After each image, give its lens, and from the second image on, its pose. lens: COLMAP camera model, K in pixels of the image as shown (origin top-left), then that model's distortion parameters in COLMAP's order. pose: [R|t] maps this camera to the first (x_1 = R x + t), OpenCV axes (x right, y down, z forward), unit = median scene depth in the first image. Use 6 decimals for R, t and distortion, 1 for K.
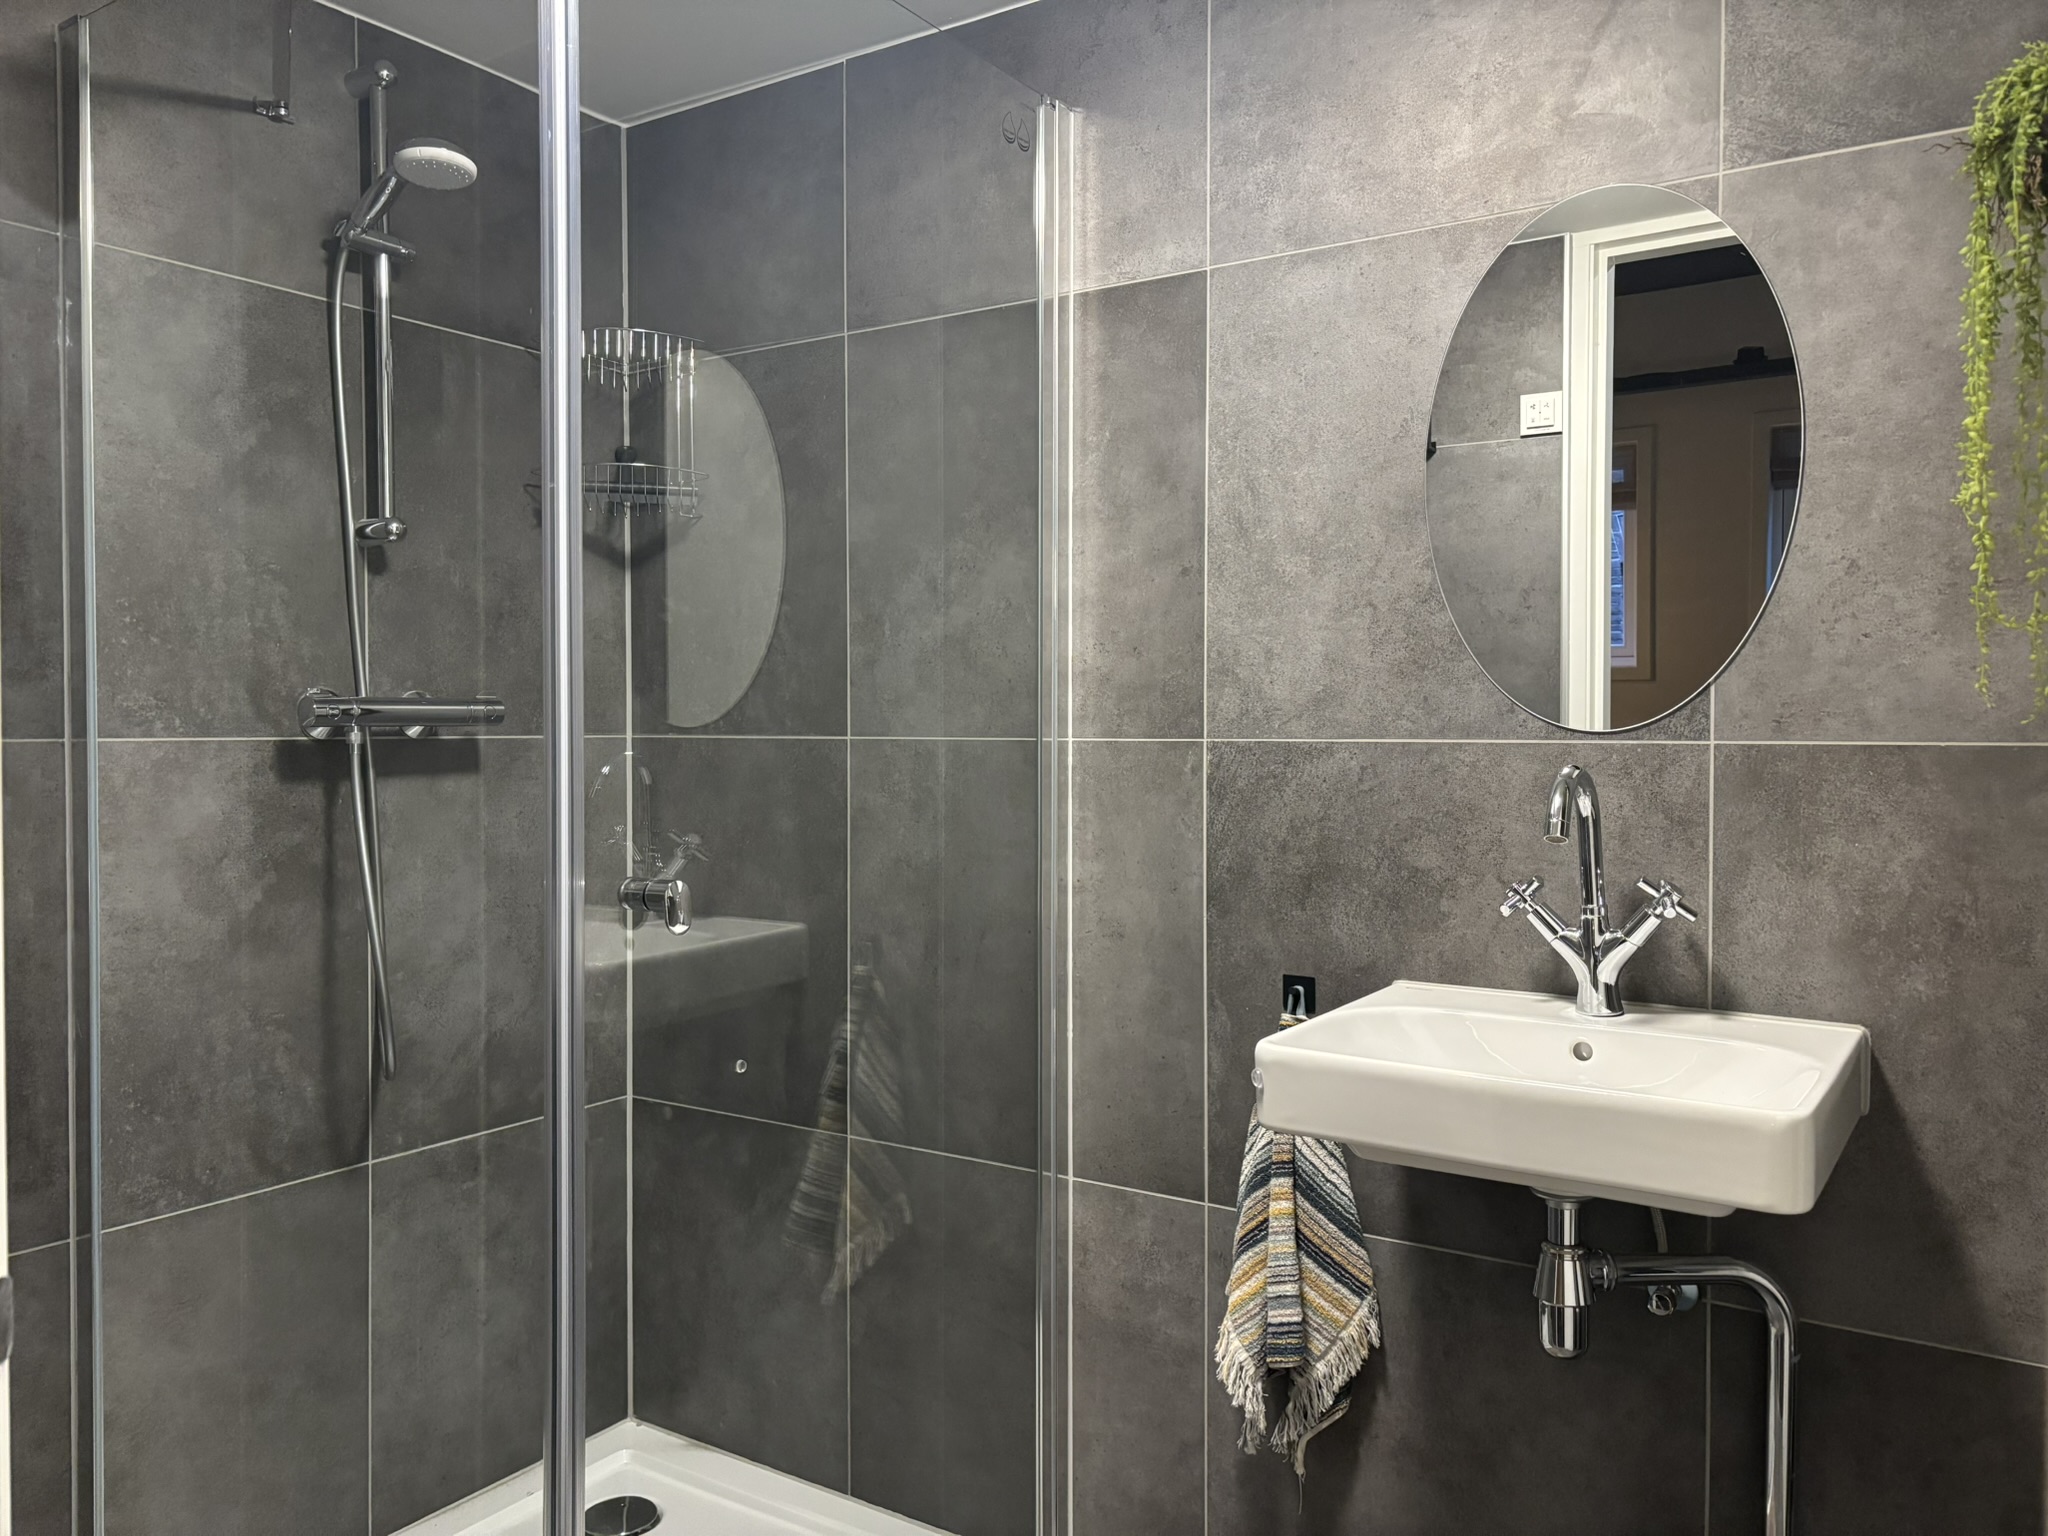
lens RADIAL K [[1540.8, 0, 1014.5], [0, 1540.8, 770.5], [0, 0, 1]] dist [0.043612, -0.048166]
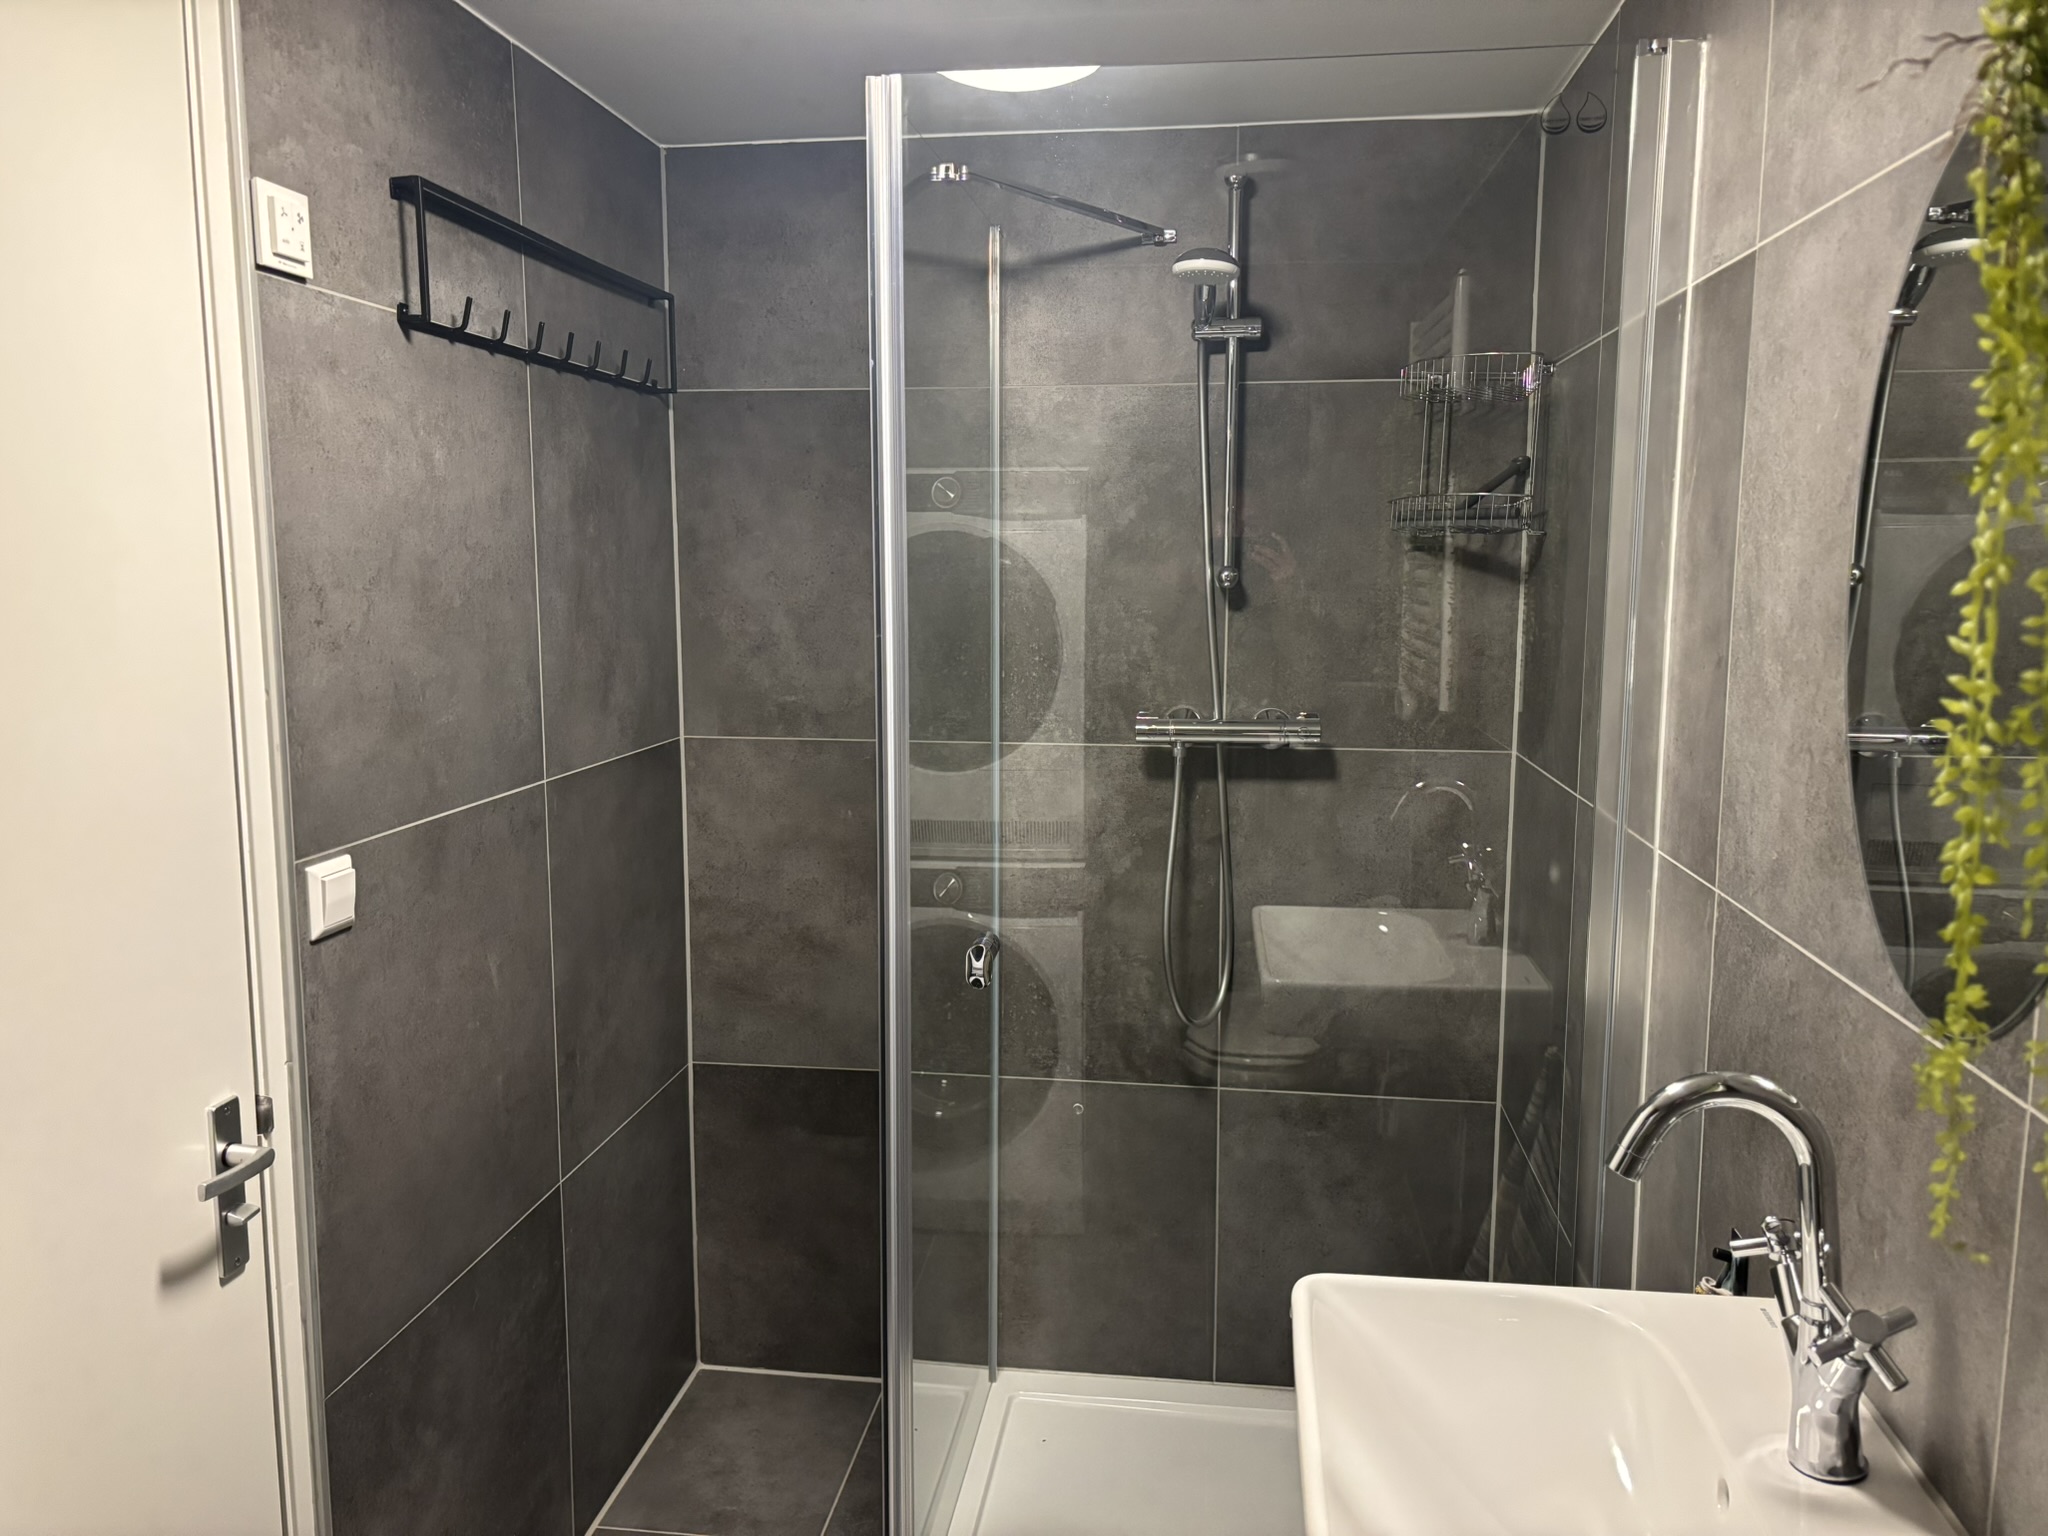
lens RADIAL K [[1540.8, 0, 1002.1], [0, 1540.8, 757.8], [0, 0, 1]] dist [0.043612, -0.048166]
pose [[0.420425, 0.116913, -0.899763, 0.661687], [-0.023666, 0.992739, 0.117936, -0.167767], [0.907018, -0.028290, 0.420140, 0.378556]]
